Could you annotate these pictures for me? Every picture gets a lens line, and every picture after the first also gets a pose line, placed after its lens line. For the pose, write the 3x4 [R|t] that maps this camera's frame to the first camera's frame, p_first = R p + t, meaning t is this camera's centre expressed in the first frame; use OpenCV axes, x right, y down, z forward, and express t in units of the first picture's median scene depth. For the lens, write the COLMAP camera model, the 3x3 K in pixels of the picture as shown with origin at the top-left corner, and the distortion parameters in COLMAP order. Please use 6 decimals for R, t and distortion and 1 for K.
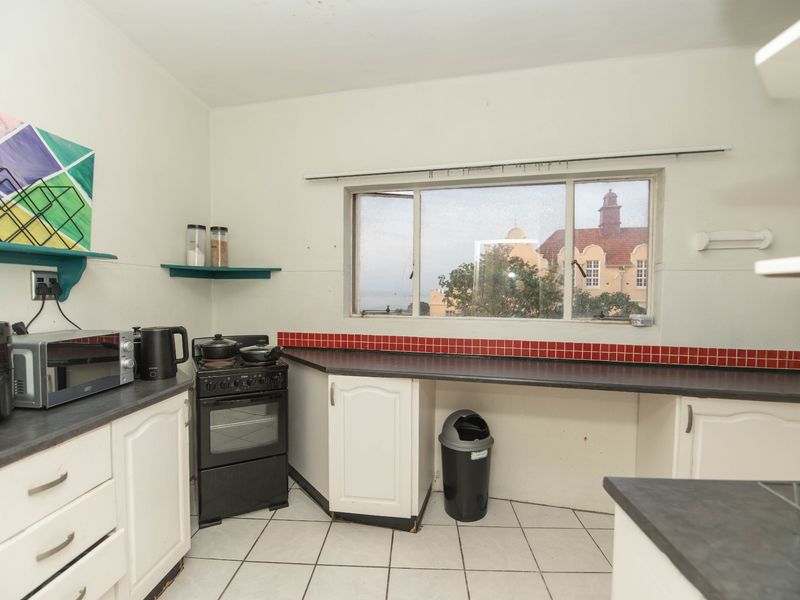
lens RADIAL K [[398.7, 0, 402.4], [0, 398.7, 308.0], [0, 0, 1]] dist [-0.011604, -0.009782]
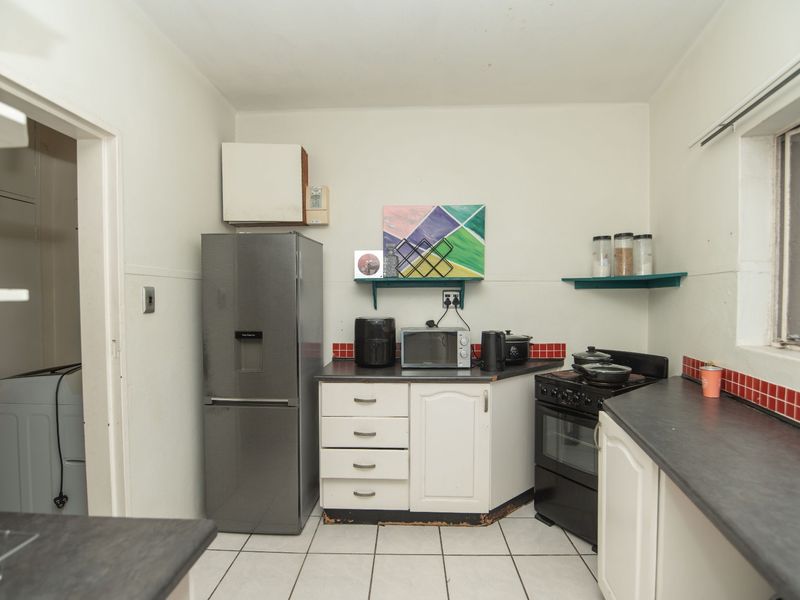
lens RADIAL K [[489.9, 0, 492.8], [0, 489.9, 320.5], [0, 0, 1]] dist [0.054162, -0.048668]
pose [[0.025807, 0.047509, -0.998537, 1.028390], [-0.036018, 0.998266, 0.046565, -0.064048], [0.999018, 0.034763, 0.027473, 1.000996]]
